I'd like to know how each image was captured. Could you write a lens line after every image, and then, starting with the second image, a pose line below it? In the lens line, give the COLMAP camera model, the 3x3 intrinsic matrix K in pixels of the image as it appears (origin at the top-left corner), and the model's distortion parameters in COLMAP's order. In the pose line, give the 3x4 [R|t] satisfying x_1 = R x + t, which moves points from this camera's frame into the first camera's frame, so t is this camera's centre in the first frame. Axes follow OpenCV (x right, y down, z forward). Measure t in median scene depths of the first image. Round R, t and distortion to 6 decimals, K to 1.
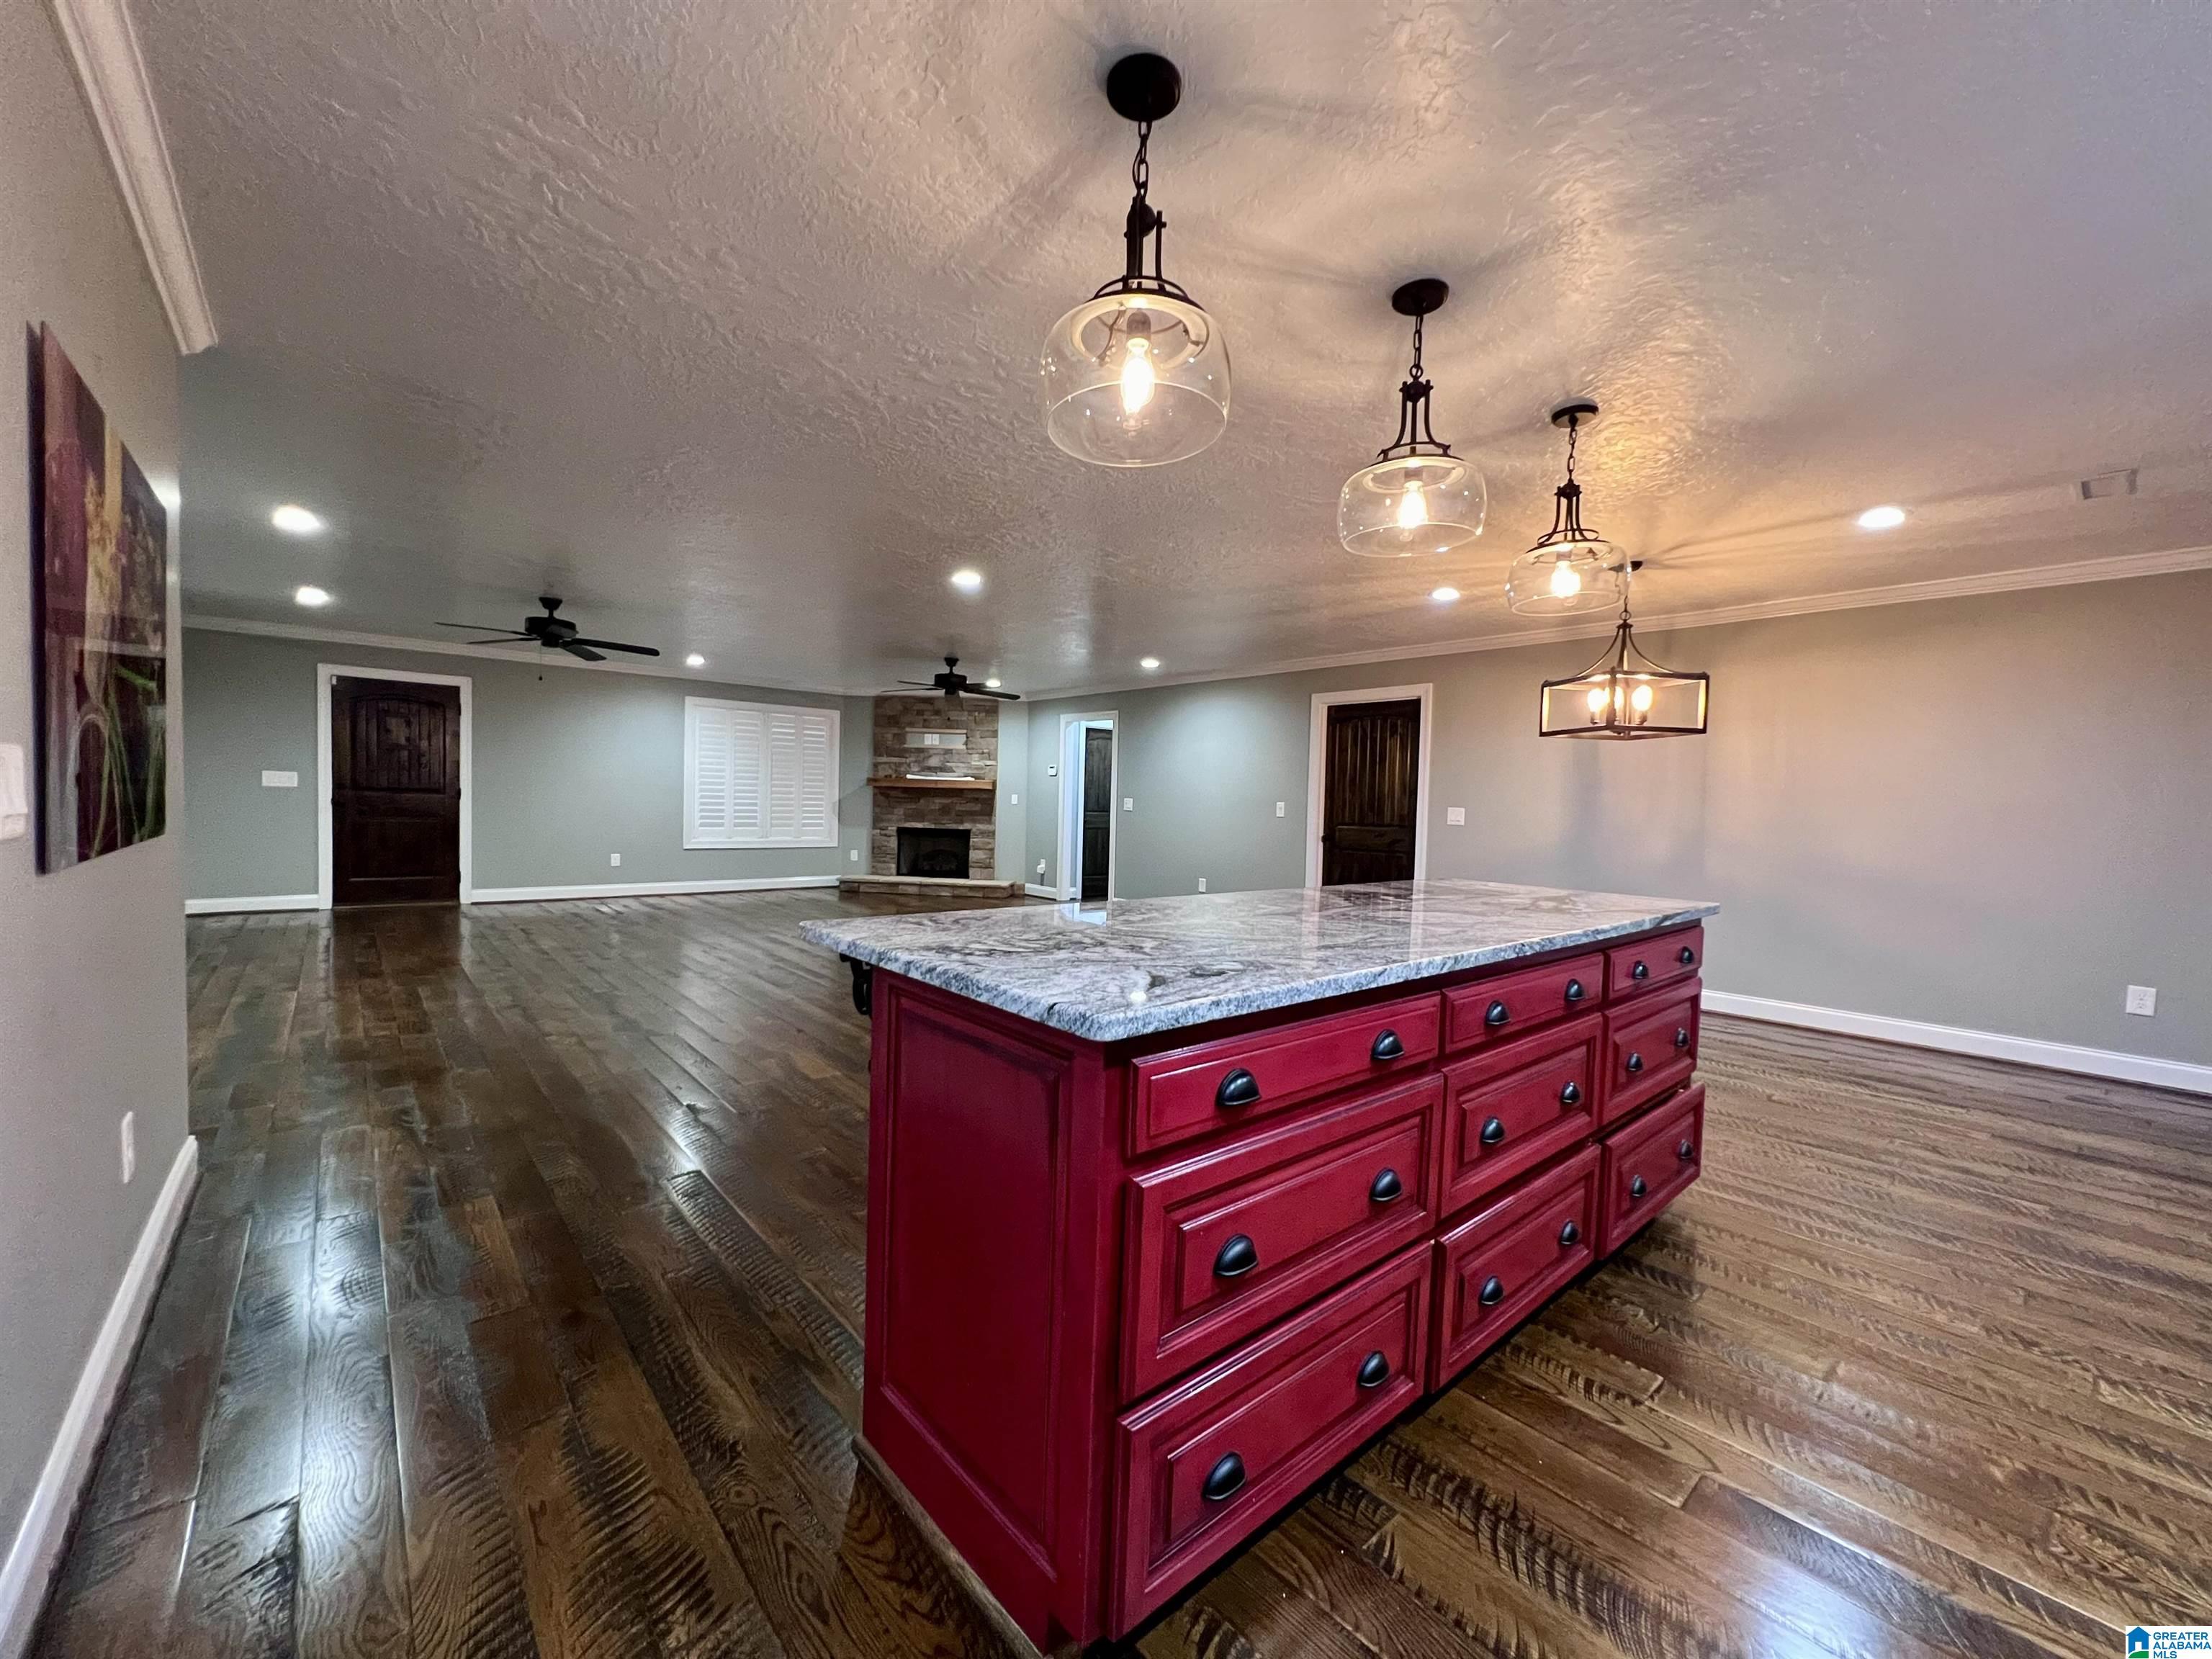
lens RADIAL K [[887.8, 0, 1109.6], [0, 887.8, 835.1], [0, 0, 1]] dist [-0.002203, -0.000030]
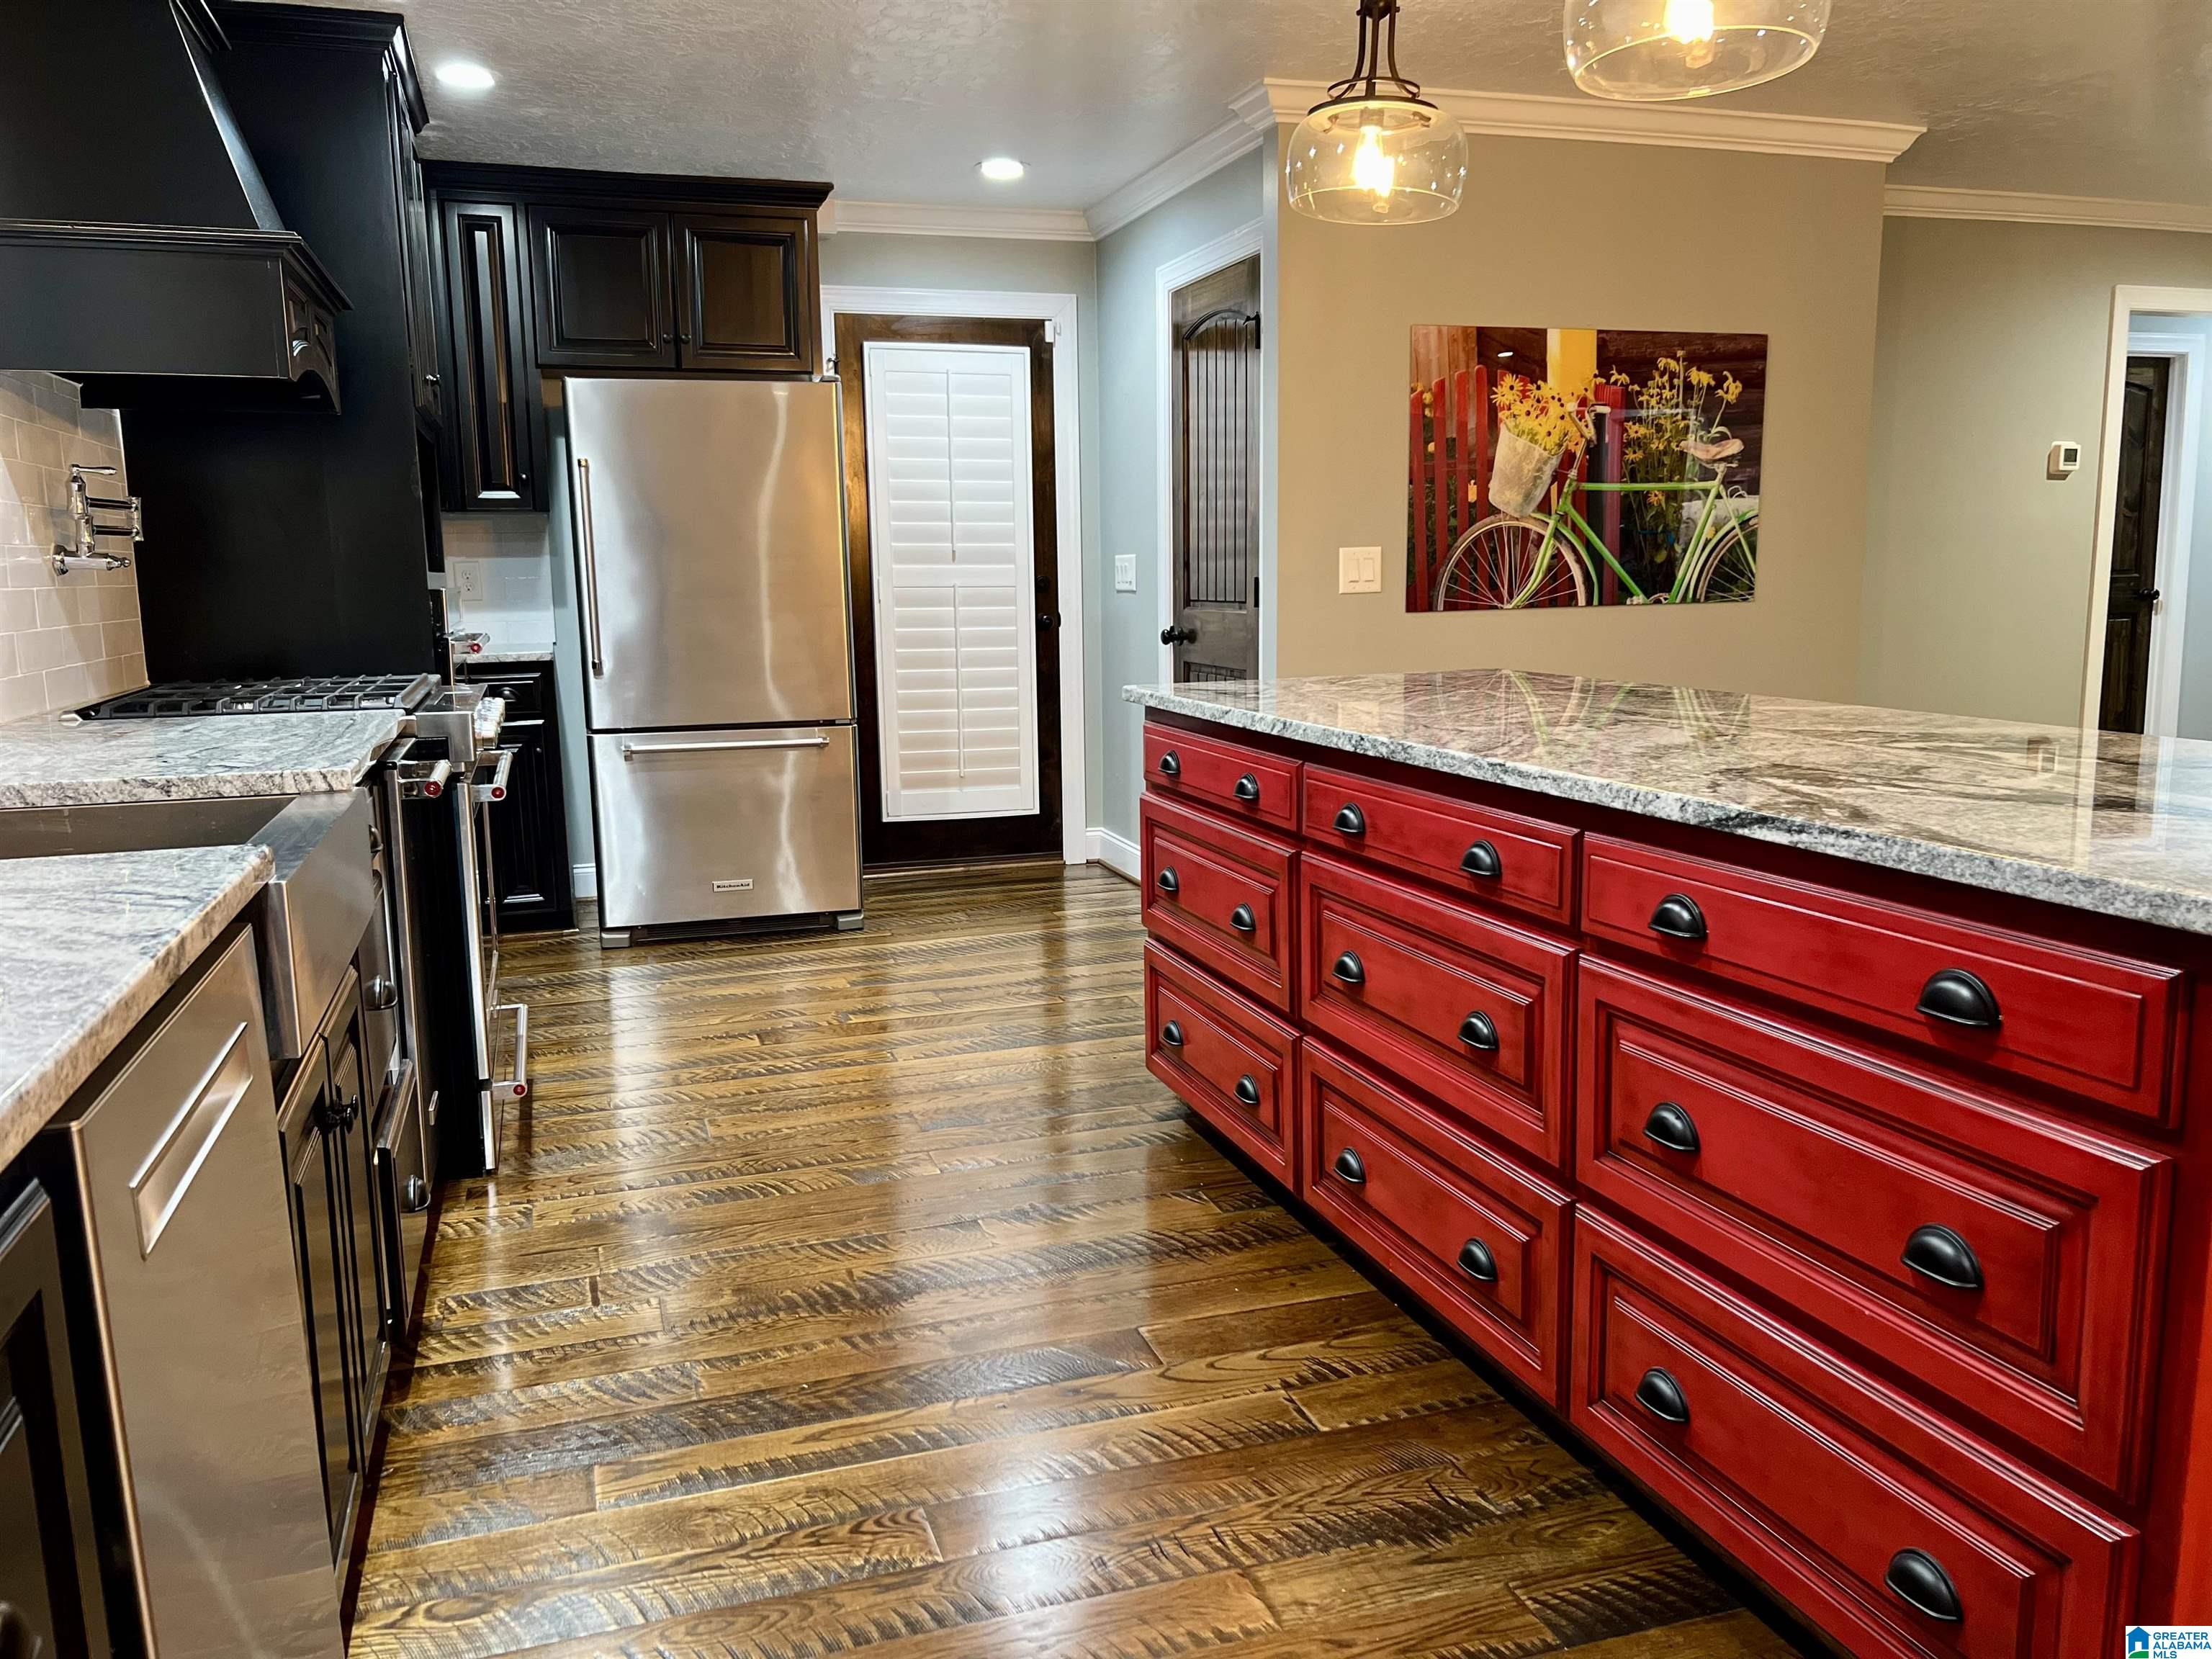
lens RADIAL K [[1667.8, 0, 1106.0], [0, 1667.8, 829.5], [0, 0, 1]] dist [0.044725, -0.048362]
pose [[-0.389228, 0.121661, -0.913072, 0.314605], [-0.032342, 0.988823, 0.145541, 0.000585], [0.920573, 0.086179, -0.380943, 0.230334]]
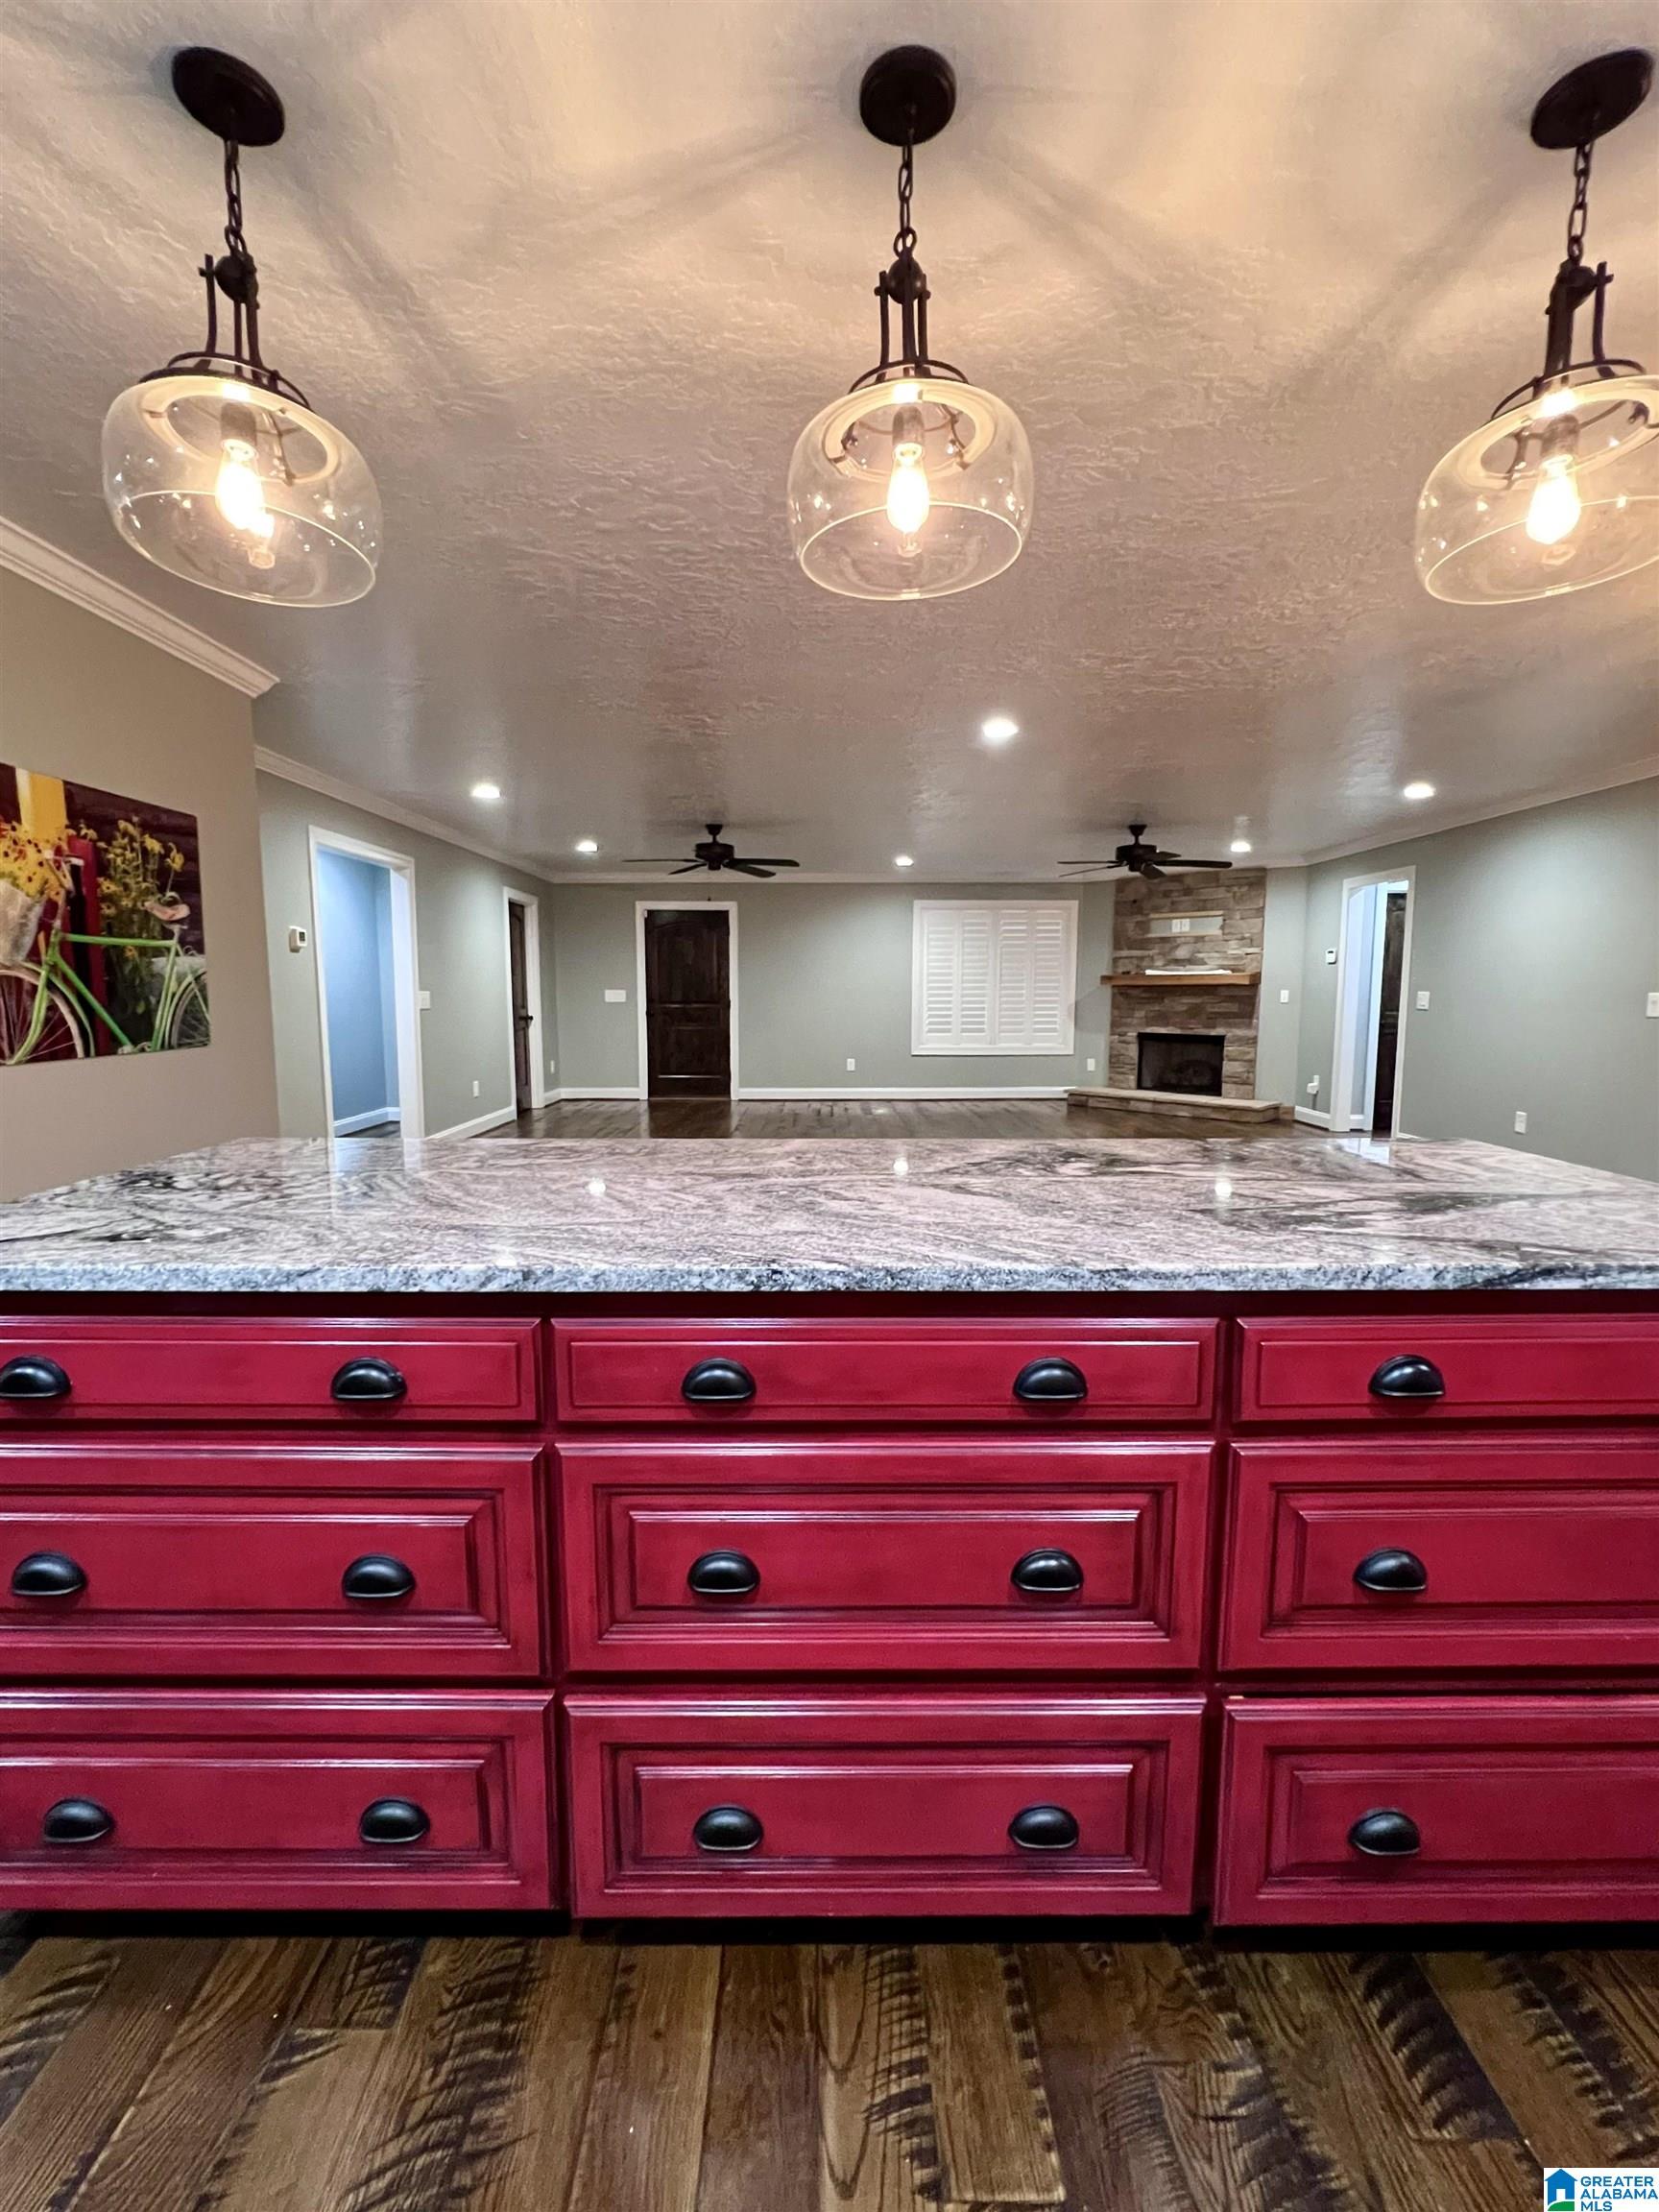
lens RADIAL K [[971.9, 0, 815.1], [0, 971.9, 1104.6], [0, 0, 1]] dist [-0.000627, 0.000007]
pose [[0.752121, 0.048270, -0.657255, 0.151130], [-0.003339, 0.997580, 0.069443, -0.003887], [0.659017, -0.050035, 0.750462, 0.097159]]
